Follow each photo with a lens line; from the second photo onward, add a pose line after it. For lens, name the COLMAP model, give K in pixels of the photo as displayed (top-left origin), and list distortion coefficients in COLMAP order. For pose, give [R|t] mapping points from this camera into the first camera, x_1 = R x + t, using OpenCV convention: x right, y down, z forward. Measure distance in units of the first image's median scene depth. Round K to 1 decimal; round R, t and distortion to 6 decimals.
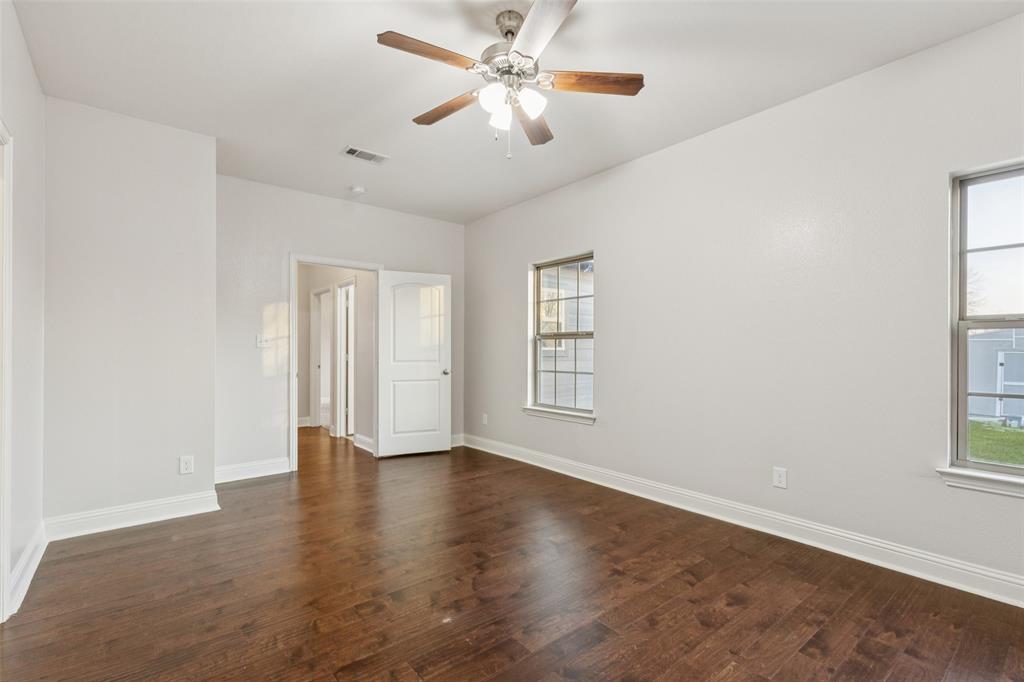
lens RADIAL K [[464.9, 0, 506.0], [0, 464.9, 353.2], [0, 0, 1]] dist [0.014639, -0.000357]
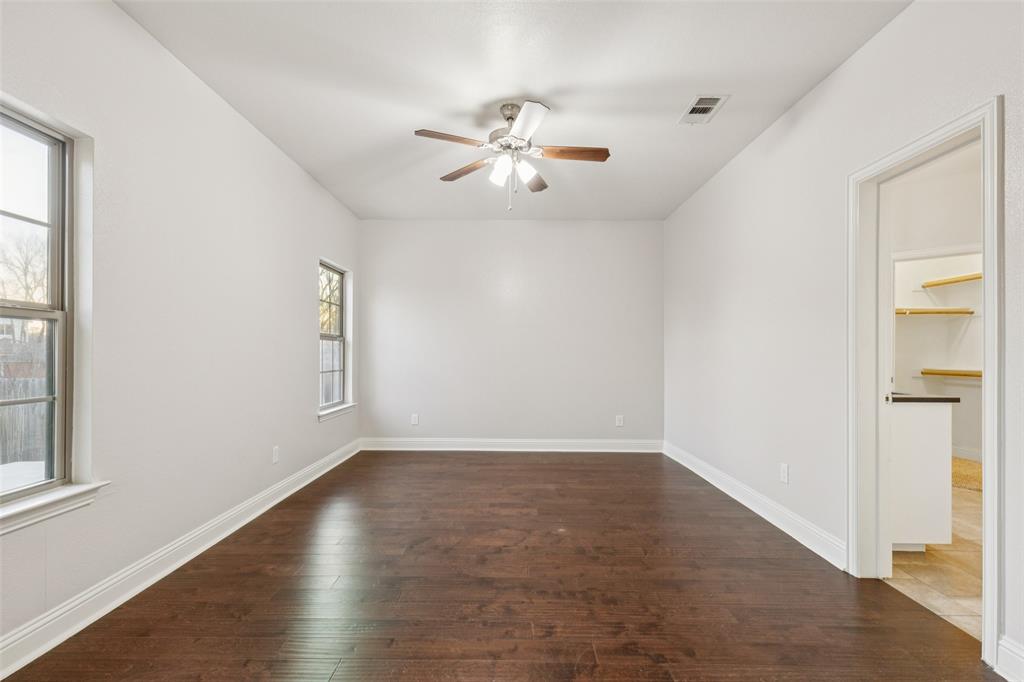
lens RADIAL K [[459.7, 0, 509.0], [0, 459.7, 348.6], [0, 0, 1]] dist [0.010003, -0.000884]
pose [[-0.776559, 0.002305, 0.630040, -0.423643], [0.000737, 0.999996, -0.002750, -0.004435], [-0.630044, -0.001671, -0.776558, 1.027785]]
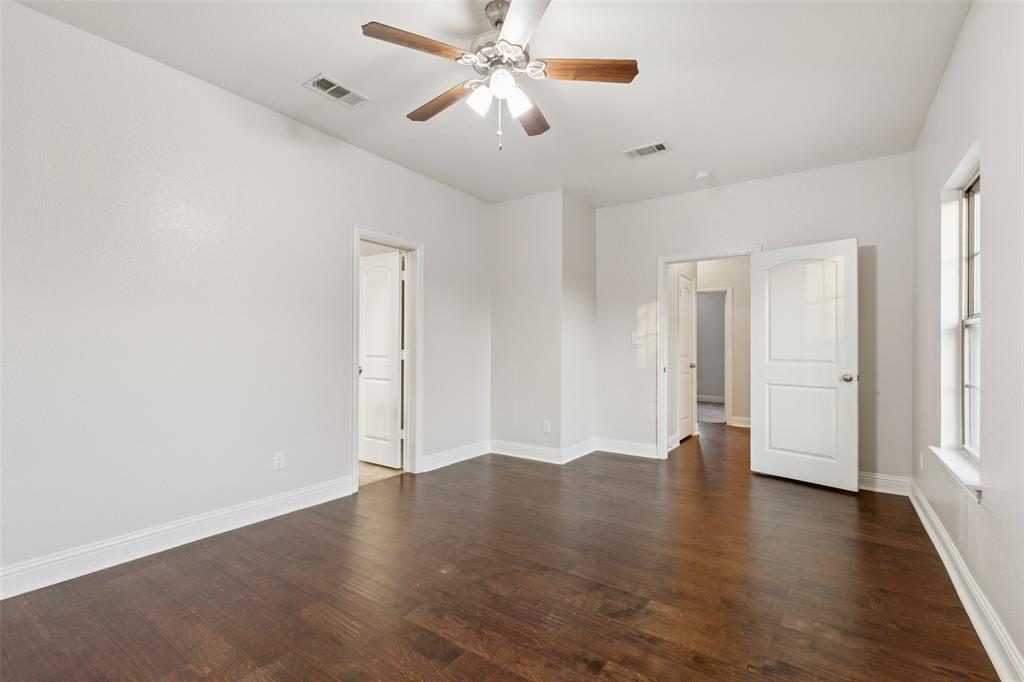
lens RADIAL K [[459.7, 0, 509.0], [0, 459.7, 348.6], [0, 0, 1]] dist [0.010003, -0.000884]
pose [[0.273842, 0.004562, -0.961764, 0.474052], [-0.010553, 0.999943, 0.001738, 0.000636], [0.961717, 0.009673, 0.273875, 0.378692]]
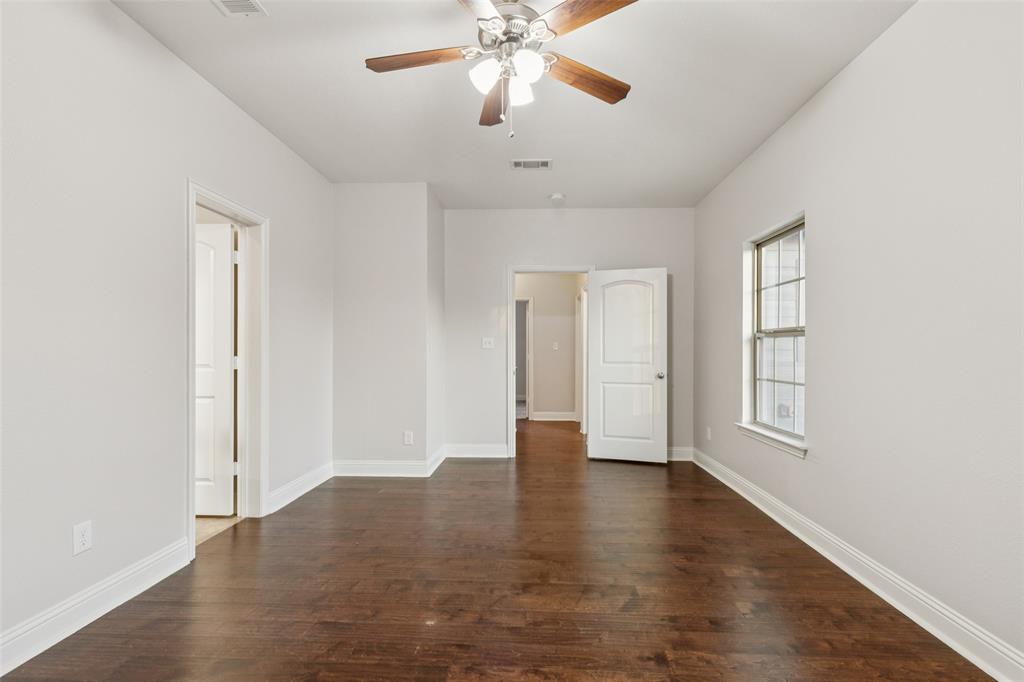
lens RADIAL K [[462.2, 0, 518.9], [0, 462.2, 353.6], [0, 0, 1]] dist [0.010270, -0.000909]
pose [[0.752694, 0.008463, -0.658316, 0.300577], [-0.008834, 0.999957, 0.002755, -0.002876], [0.658311, 0.003742, 0.752736, 0.171756]]
